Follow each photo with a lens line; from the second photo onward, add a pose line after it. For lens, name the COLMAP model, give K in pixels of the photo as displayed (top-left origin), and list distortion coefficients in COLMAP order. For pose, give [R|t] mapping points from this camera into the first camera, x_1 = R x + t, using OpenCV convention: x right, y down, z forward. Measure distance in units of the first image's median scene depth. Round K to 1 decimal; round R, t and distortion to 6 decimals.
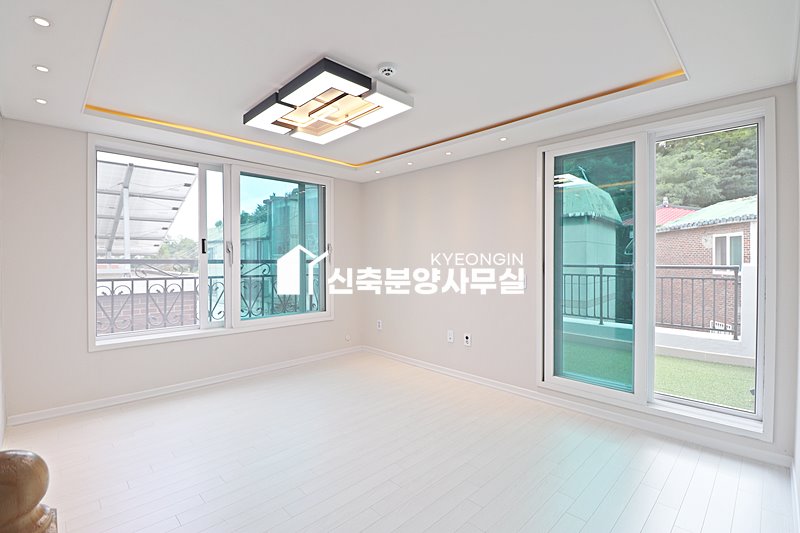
lens RADIAL K [[371.4, 0, 396.5], [0, 371.4, 265.6], [0, 0, 1]] dist [-0.008943, -0.007190]
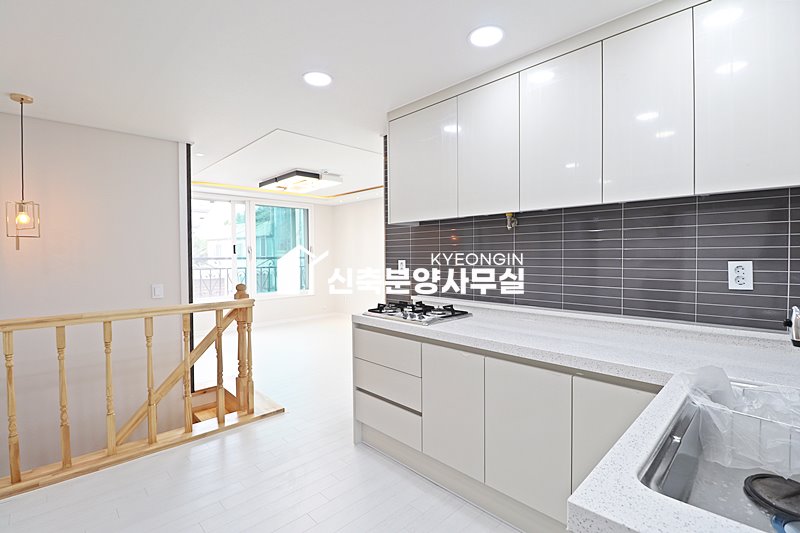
lens RADIAL K [[371.4, 0, 396.4], [0, 371.4, 262.0], [0, 0, 1]] dist [-0.008943, -0.007190]
pose [[0.999942, -0.006940, -0.008177, 0.232488], [0.006986, 0.999960, 0.005663, 0.000837], [0.008137, -0.005720, 0.999951, -0.687352]]
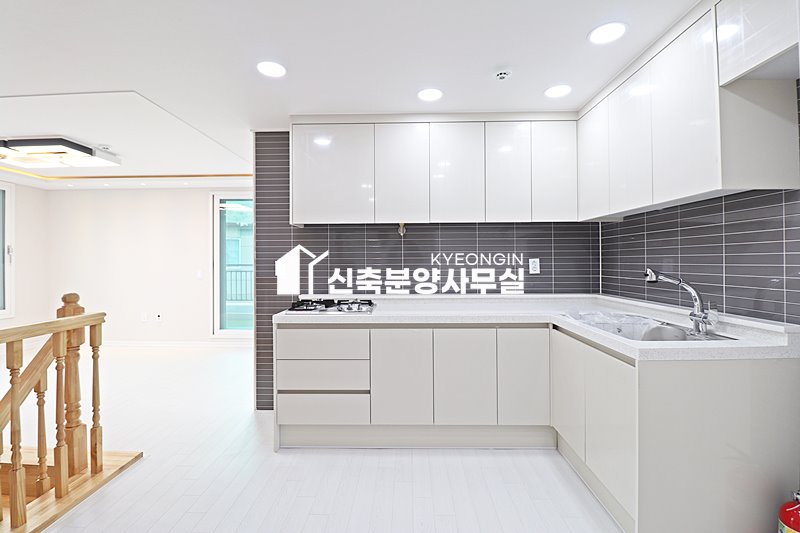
lens RADIAL K [[371.4, 0, 401.4], [0, 371.4, 257.1], [0, 0, 1]] dist [-0.008943, -0.007190]
pose [[0.714603, 0.003086, 0.699524, -0.130406], [0.014389, 0.999714, -0.019109, 0.012391], [-0.699382, 0.023721, 0.714354, -0.637425]]
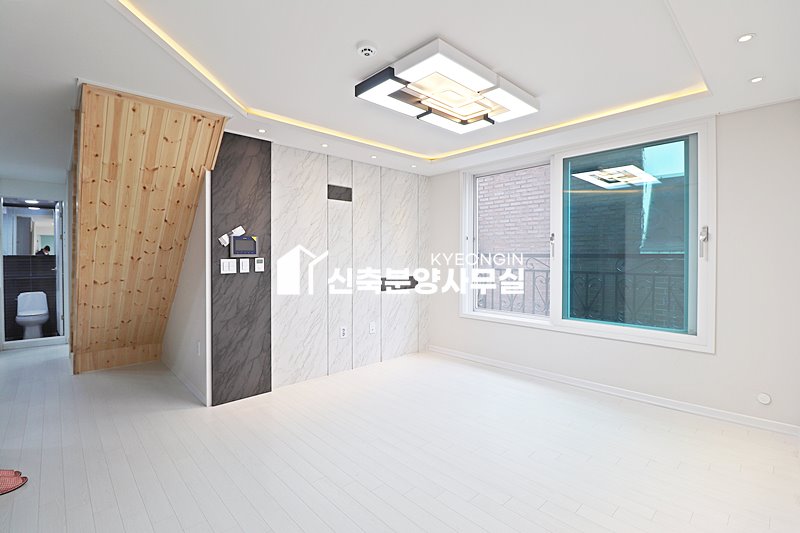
lens RADIAL K [[371.4, 0, 396.9], [0, 371.4, 261.6], [0, 0, 1]] dist [-0.008943, -0.007190]
pose [[-0.017009, 0.013619, -0.999763, 0.531092], [-0.011895, 0.999834, 0.013822, -0.004921], [0.999785, 0.012128, -0.016844, 0.604713]]
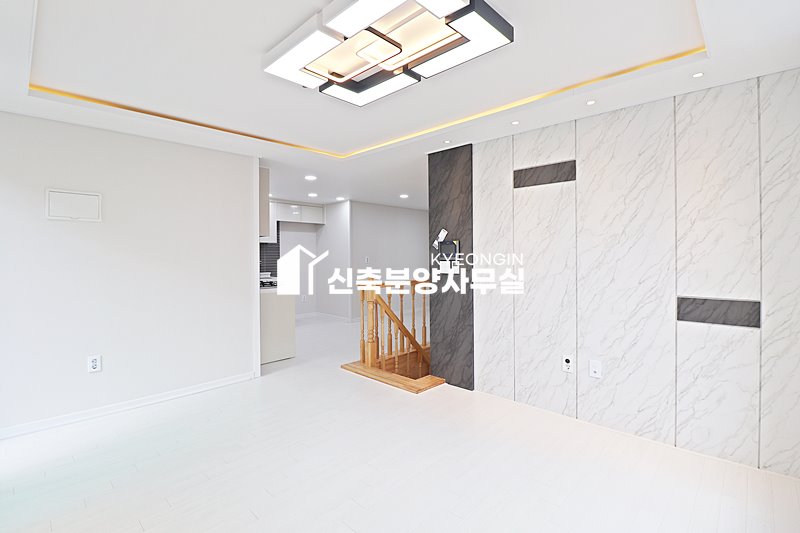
lens RADIAL K [[371.4, 0, 402.4], [0, 371.4, 259.3], [0, 0, 1]] dist [-0.008943, -0.007190]
pose [[-0.999205, 0.005876, -0.039441, -0.153538], [0.005004, 0.999742, 0.022168, -0.019811], [0.039561, 0.021953, -0.998976, 1.192237]]
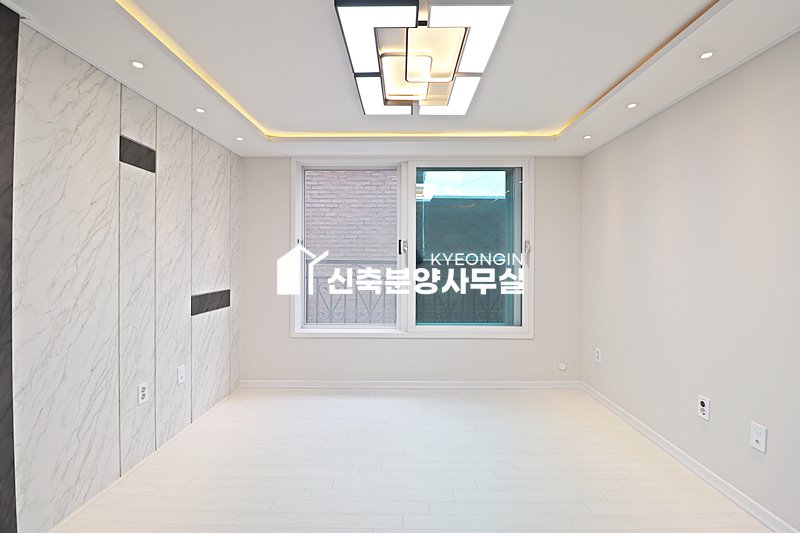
lens RADIAL K [[371.4, 0, 400.2], [0, 371.4, 262.4], [0, 0, 1]] dist [-0.008943, -0.007190]
pose [[0.713175, 0.003361, -0.700978, 0.218570], [-0.011433, 0.999911, -0.006838, -0.006300], [0.700892, 0.012890, 0.713150, 0.298369]]
